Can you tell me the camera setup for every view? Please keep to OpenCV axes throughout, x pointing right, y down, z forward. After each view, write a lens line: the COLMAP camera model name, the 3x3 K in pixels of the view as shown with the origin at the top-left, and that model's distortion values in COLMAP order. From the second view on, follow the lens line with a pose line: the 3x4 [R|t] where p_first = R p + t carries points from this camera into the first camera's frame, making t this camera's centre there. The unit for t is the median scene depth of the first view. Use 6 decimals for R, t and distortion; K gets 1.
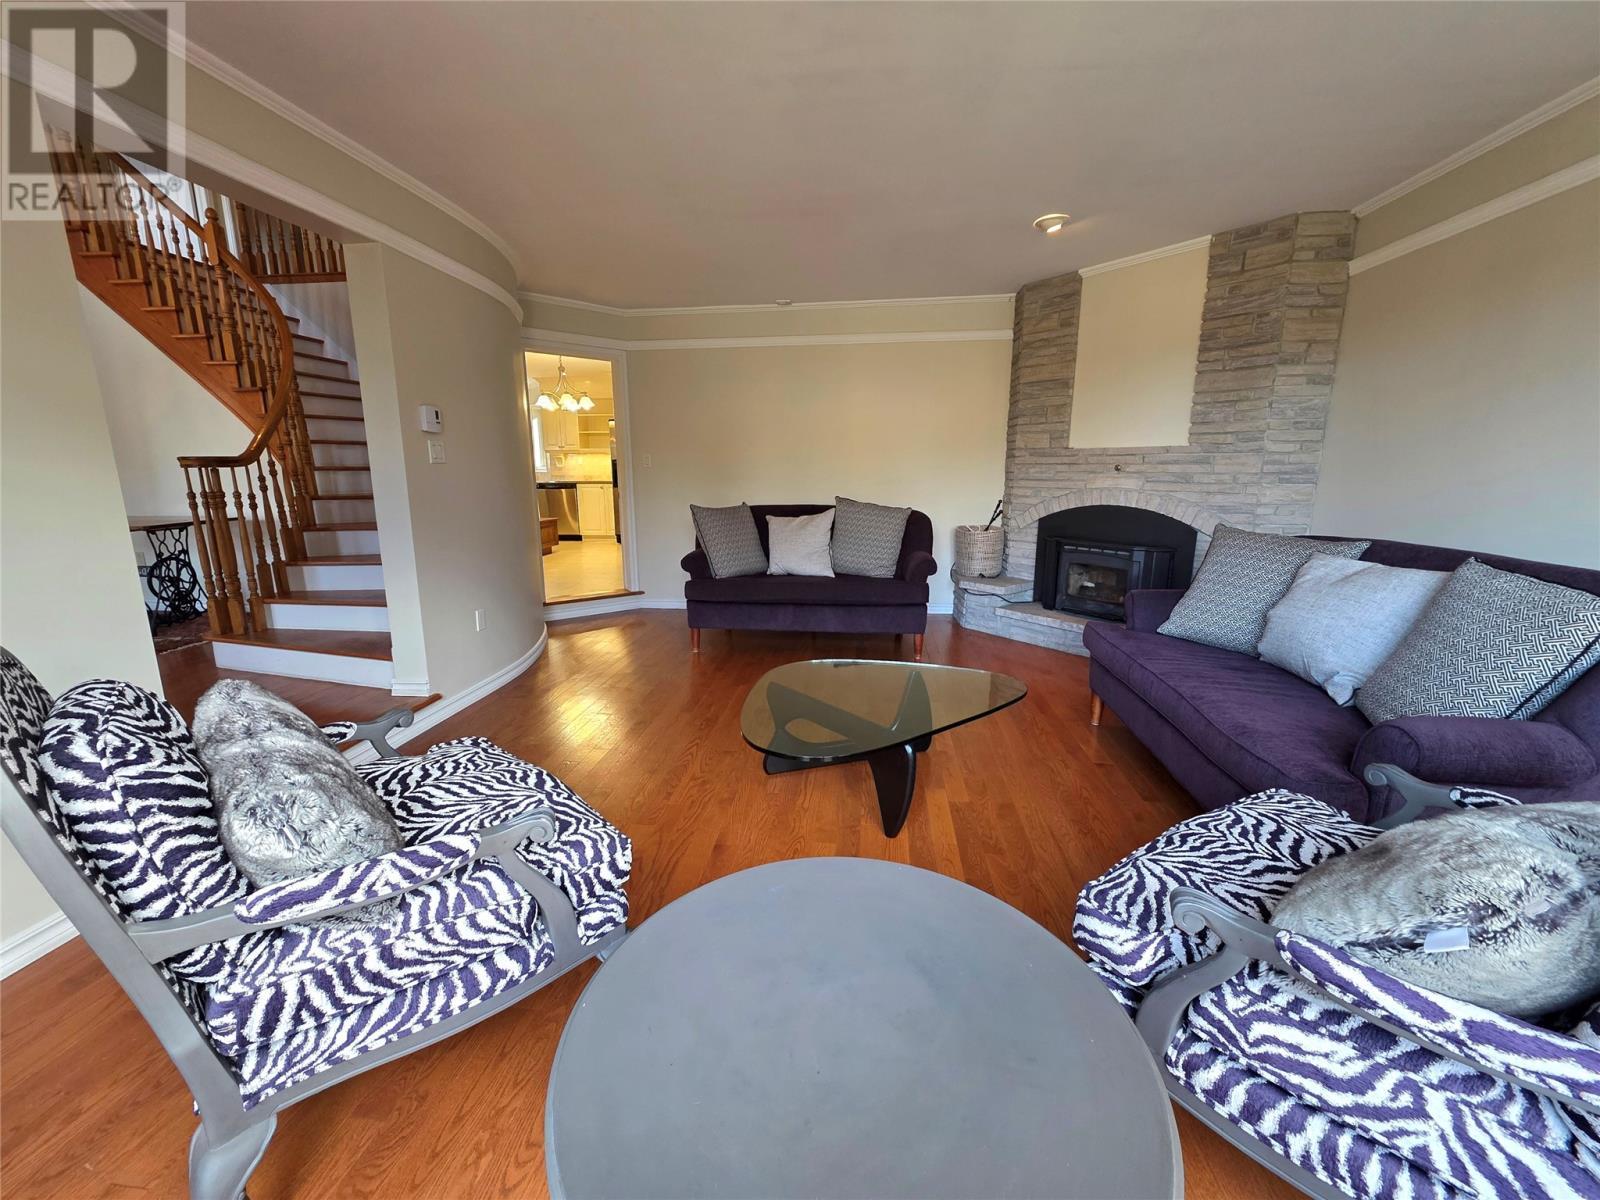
lens RADIAL K [[634.1, 0, 803.9], [0, 634.1, 596.8], [0, 0, 1]] dist [-0.000184, 0.000178]
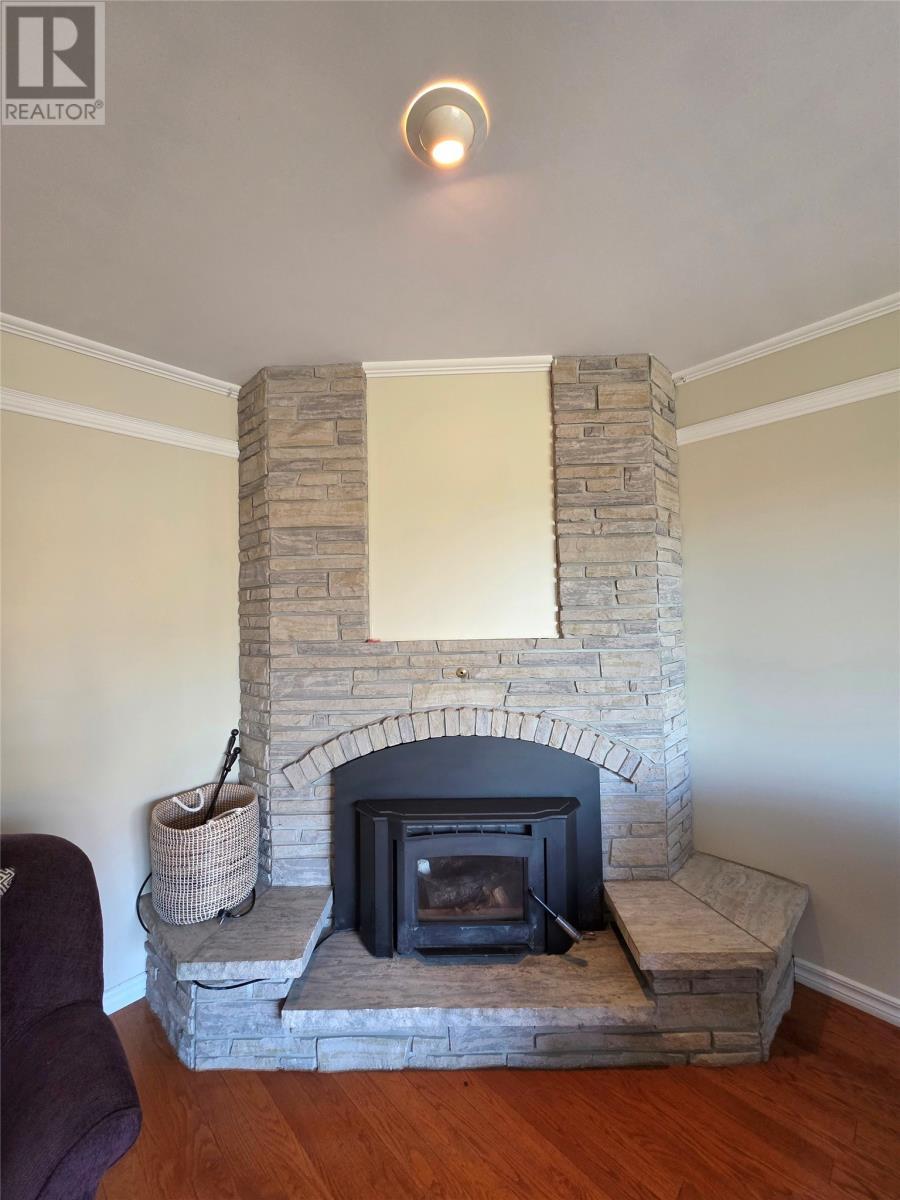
lens RADIAL K [[475.6, 0, 452.9], [0, 475.6, 597.0], [0, 0, 1]] dist [-0.000184, 0.000178]
pose [[0.628189, 0.014738, 0.777921, 0.124772], [0.173967, 0.971848, -0.158894, -0.194284], [-0.758363, 0.235148, 0.607940, 0.678431]]
